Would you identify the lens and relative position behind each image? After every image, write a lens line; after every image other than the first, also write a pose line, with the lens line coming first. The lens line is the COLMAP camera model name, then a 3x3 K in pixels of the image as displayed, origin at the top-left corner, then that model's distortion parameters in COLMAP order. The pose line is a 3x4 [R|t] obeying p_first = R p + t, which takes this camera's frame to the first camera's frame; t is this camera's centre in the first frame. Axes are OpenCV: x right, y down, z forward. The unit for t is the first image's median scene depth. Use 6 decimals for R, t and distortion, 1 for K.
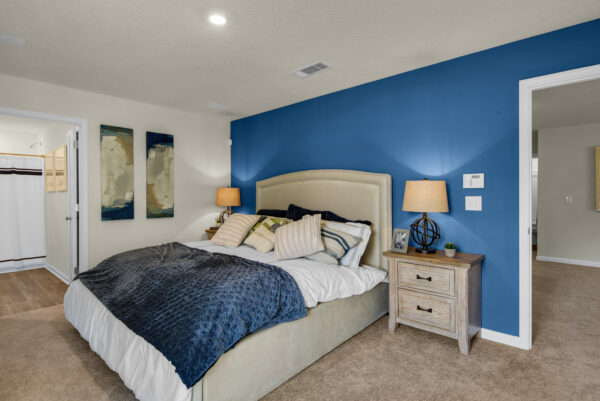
lens RADIAL K [[315.4, 0, 299.6], [0, 315.4, 199.2], [0, 0, 1]] dist [0.000045, 0.000044]
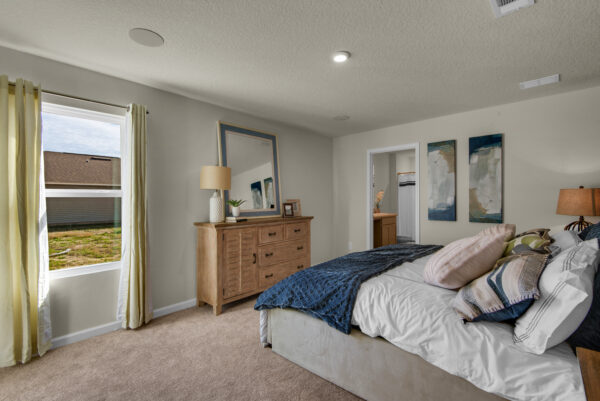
lens RADIAL K [[273.8, 0, 299.7], [0, 273.8, 200.7], [0, 0, 1]] dist [0.005971, 0.000393]
pose [[-0.000883, 0.004729, -0.999988, 0.418479], [-0.006785, 0.999966, 0.004735, -0.009274], [0.999977, 0.006789, -0.000851, 0.444534]]
